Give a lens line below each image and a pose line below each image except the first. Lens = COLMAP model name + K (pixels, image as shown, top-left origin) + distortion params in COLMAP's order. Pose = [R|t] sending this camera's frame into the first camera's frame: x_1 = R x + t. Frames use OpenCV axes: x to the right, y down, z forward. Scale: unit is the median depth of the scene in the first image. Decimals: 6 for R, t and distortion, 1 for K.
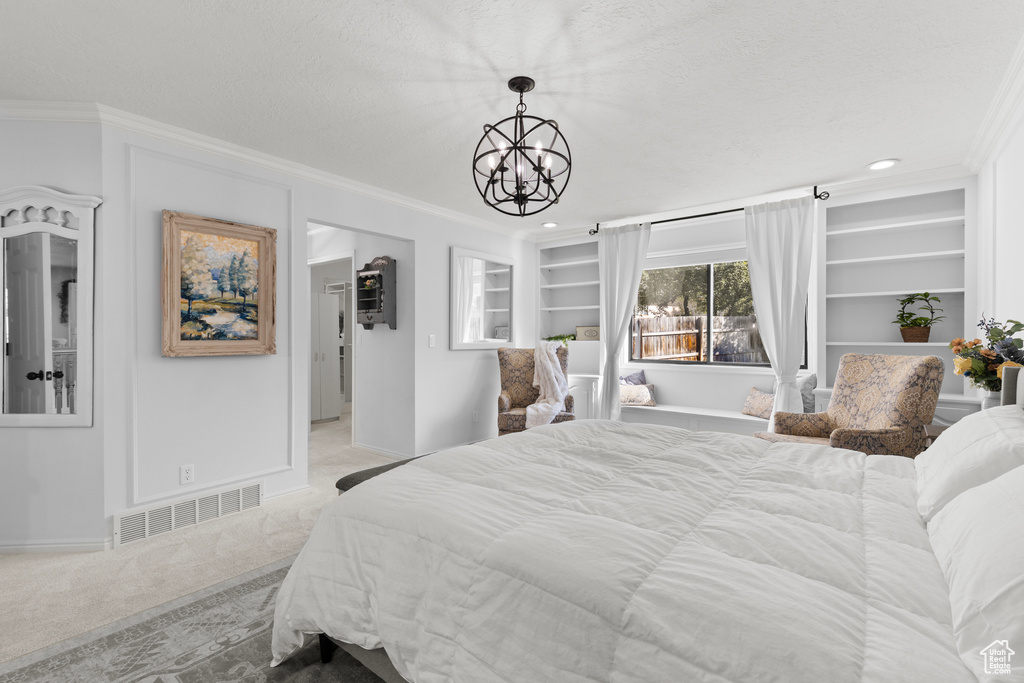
lens RADIAL K [[464.0, 0, 515.1], [0, 464.0, 340.3], [0, 0, 1]] dist [-0.000178, -0.000496]
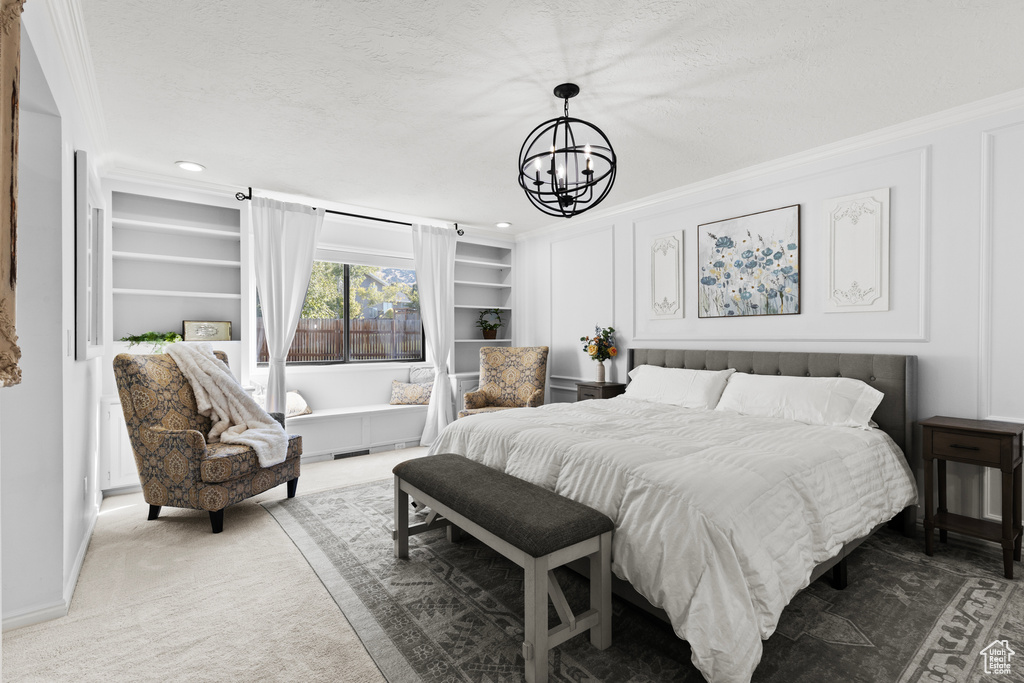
lens RADIAL K [[464.0, 0, 515.1], [0, 464.0, 340.3], [0, 0, 1]] dist [-0.000178, -0.000496]
pose [[0.229980, -0.006100, 0.973176, -0.536184], [0.010184, 0.999941, 0.003861, 0.001913], [-0.973142, 0.009023, 0.230028, 0.456791]]
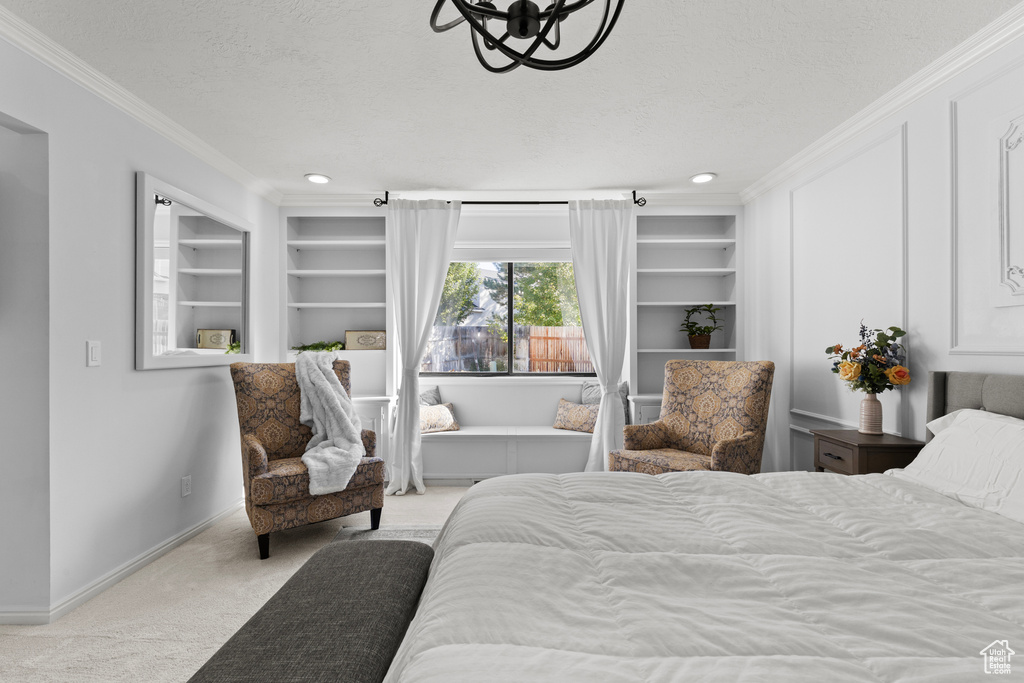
lens RADIAL K [[455.9, 0, 512.3], [0, 455.9, 345.6], [0, 0, 1]] dist [0.010253, -0.001261]
pose [[0.782841, -0.002586, 0.622217, -0.136478], [0.007942, 0.999951, -0.005836, -0.000478], [-0.622171, 0.009510, 0.782823, 0.350826]]
